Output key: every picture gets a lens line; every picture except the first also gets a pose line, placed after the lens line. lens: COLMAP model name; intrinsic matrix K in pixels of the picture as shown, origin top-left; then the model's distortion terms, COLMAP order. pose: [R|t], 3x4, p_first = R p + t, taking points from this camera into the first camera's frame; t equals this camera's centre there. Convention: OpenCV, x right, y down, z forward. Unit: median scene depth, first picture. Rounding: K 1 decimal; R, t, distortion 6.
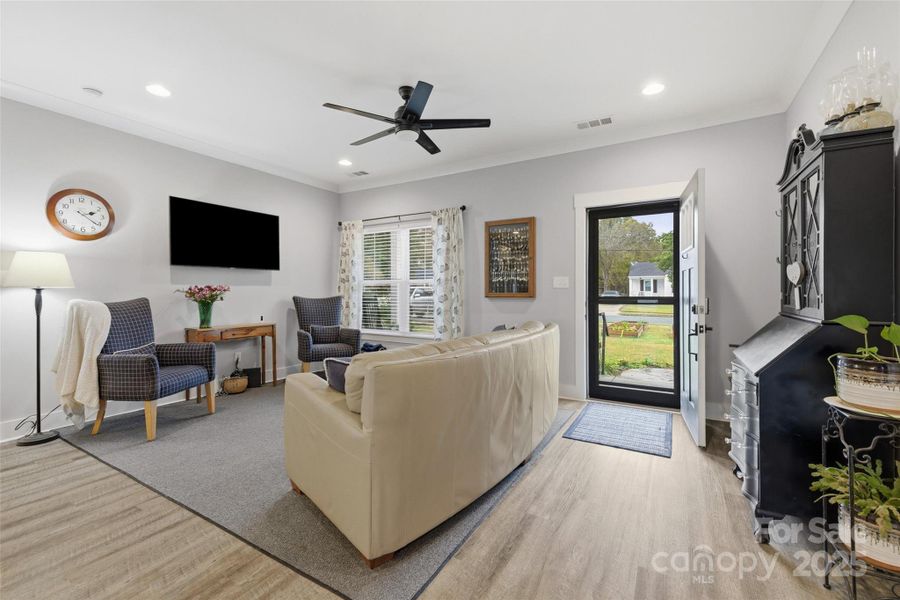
lens RADIAL K [[380.1, 0, 448.3], [0, 380.1, 294.3], [0, 0, 1]] dist [0.000501, -0.000326]
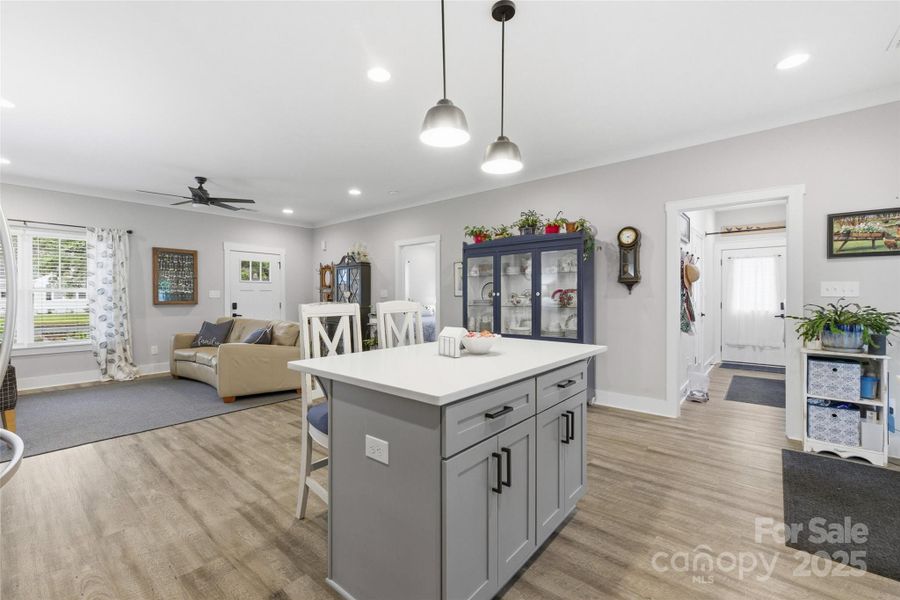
lens RADIAL K [[382.1, 0, 449.9], [0, 382.1, 302.5], [0, 0, 1]] dist [-0.000421, -0.000488]
pose [[0.164577, -0.012553, 0.986284, -1.020051], [0.008452, 0.999900, 0.011316, -0.006393], [-0.986328, 0.006474, 0.164666, -0.216503]]
